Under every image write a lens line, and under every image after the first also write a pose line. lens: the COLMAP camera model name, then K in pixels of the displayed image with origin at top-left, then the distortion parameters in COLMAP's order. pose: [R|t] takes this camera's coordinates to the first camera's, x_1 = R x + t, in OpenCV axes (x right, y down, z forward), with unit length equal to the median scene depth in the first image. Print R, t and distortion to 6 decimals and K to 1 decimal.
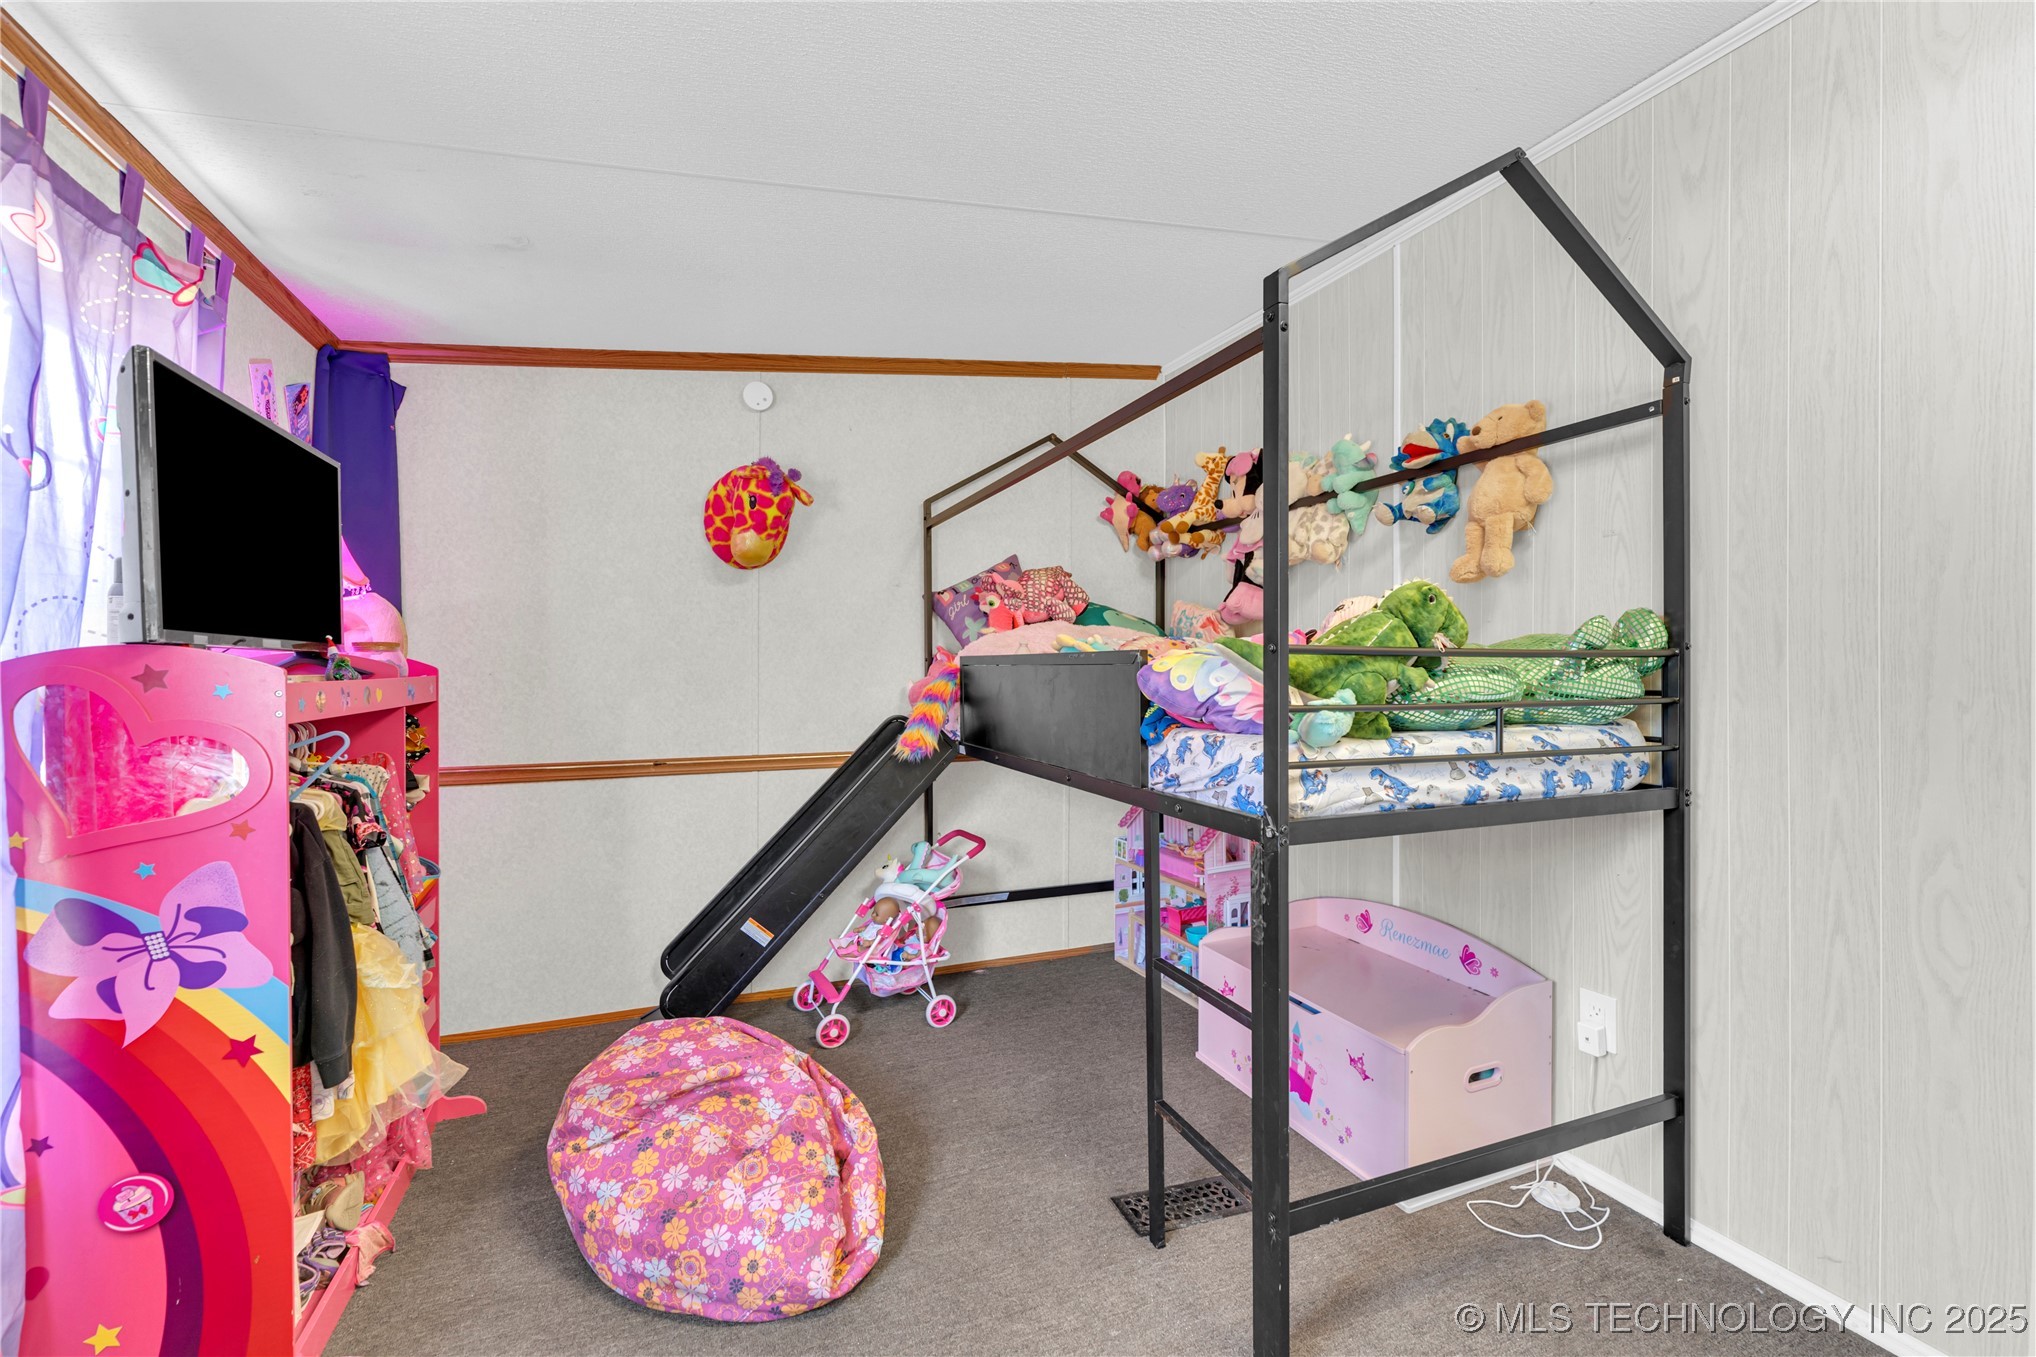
lens RADIAL K [[820.3, 0, 1014.8], [0, 820.3, 668.3], [0, 0, 1]] dist [0.002951, 0.000880]
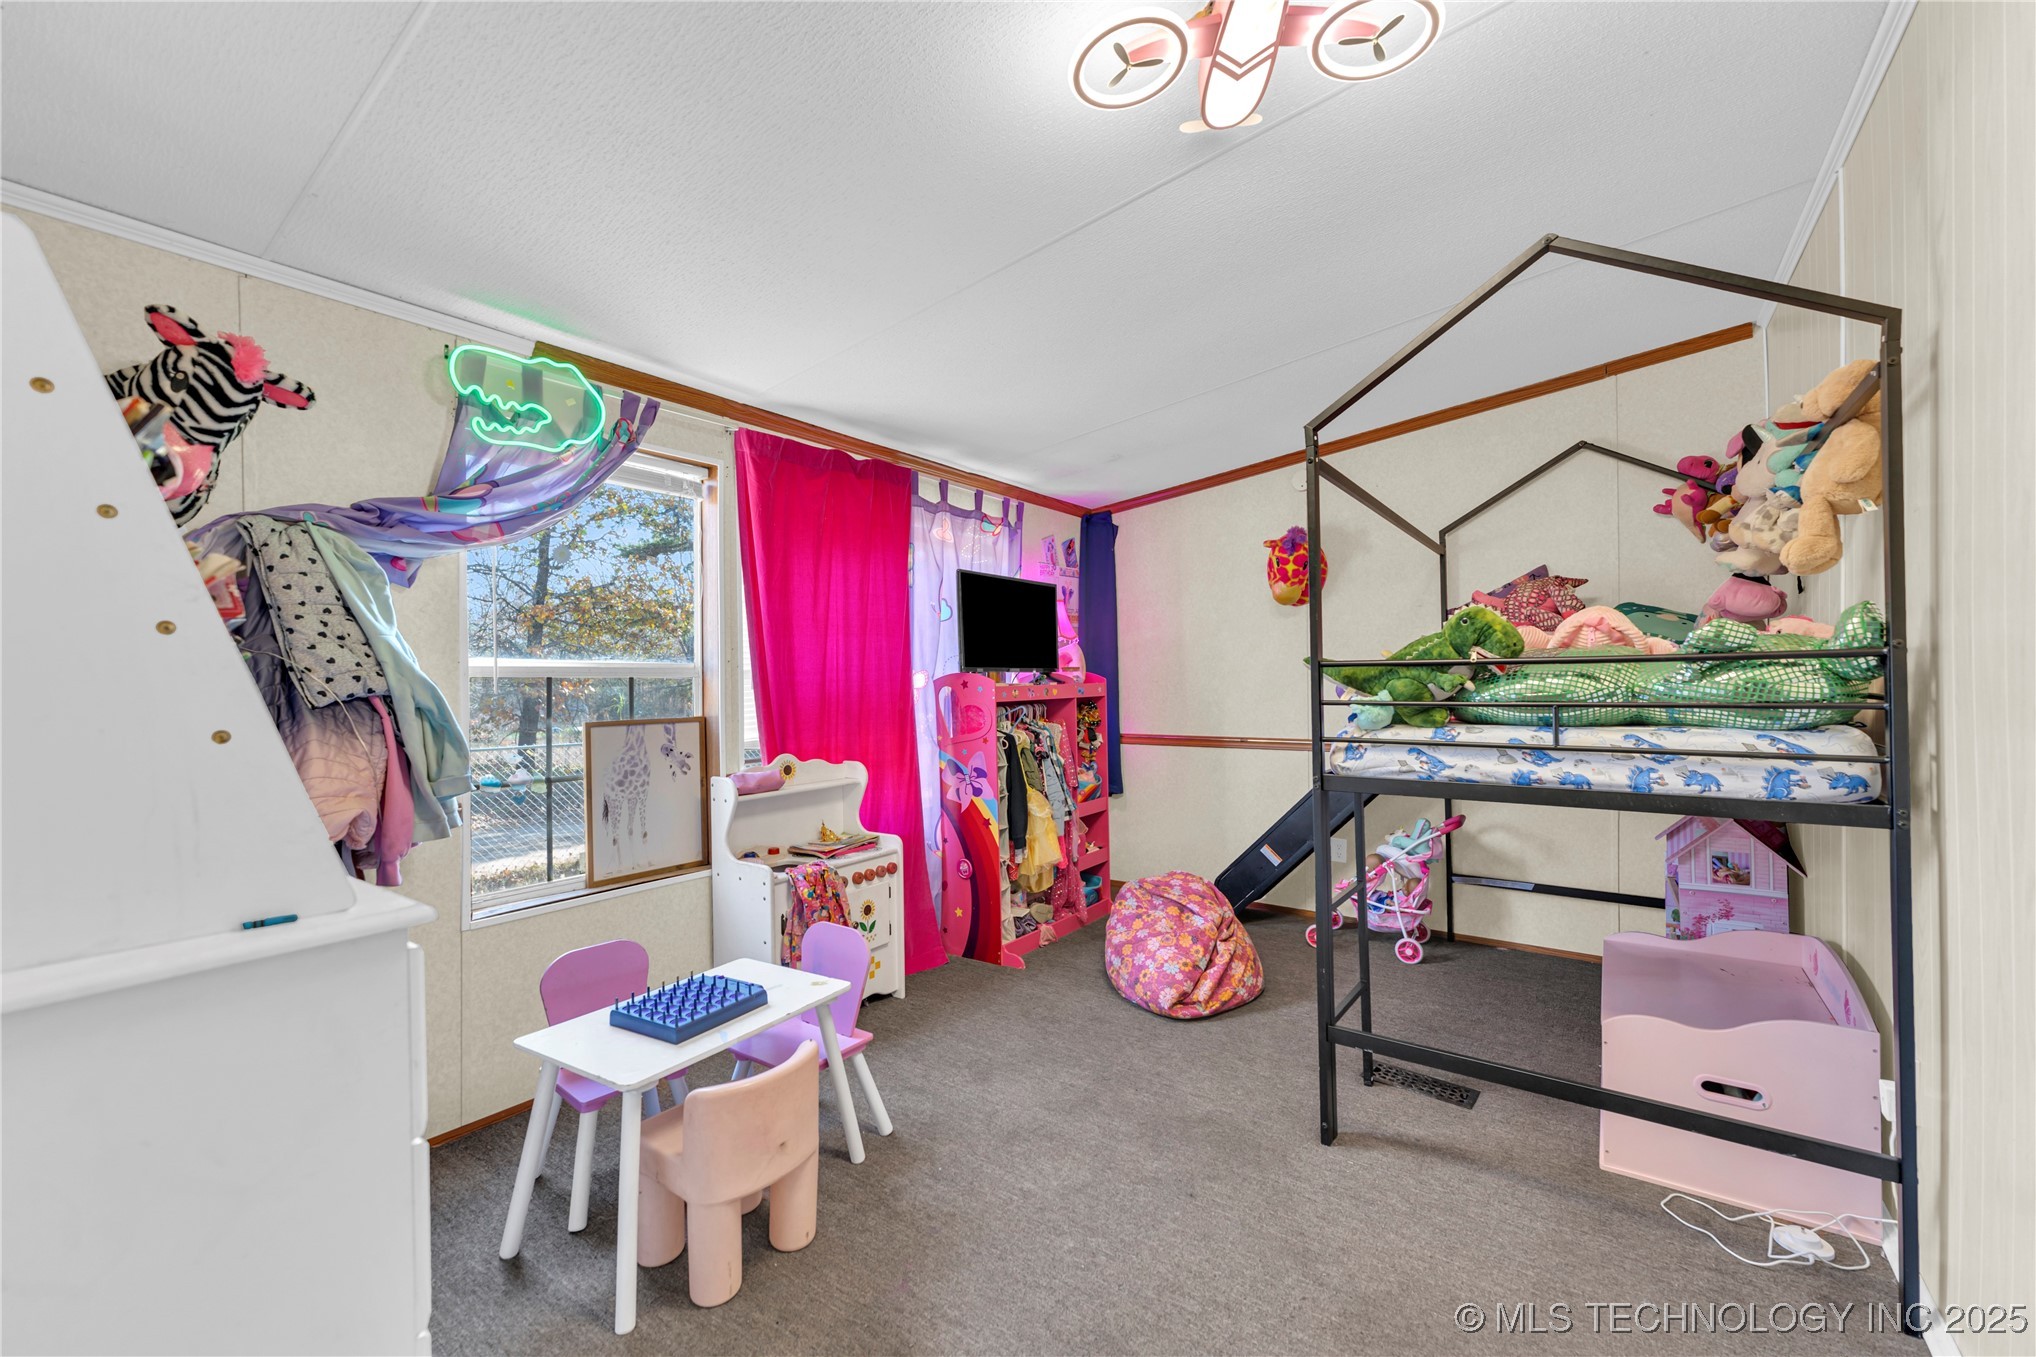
lens RADIAL K [[820.3, 0, 1024.2], [0, 820.3, 681.7], [0, 0, 1]] dist [0.002951, 0.000880]
pose [[0.536783, -0.005215, -0.843705, 1.176873], [0.013164, 0.999911, 0.002195, -0.001542], [0.843618, -0.012284, 0.536803, -0.281113]]
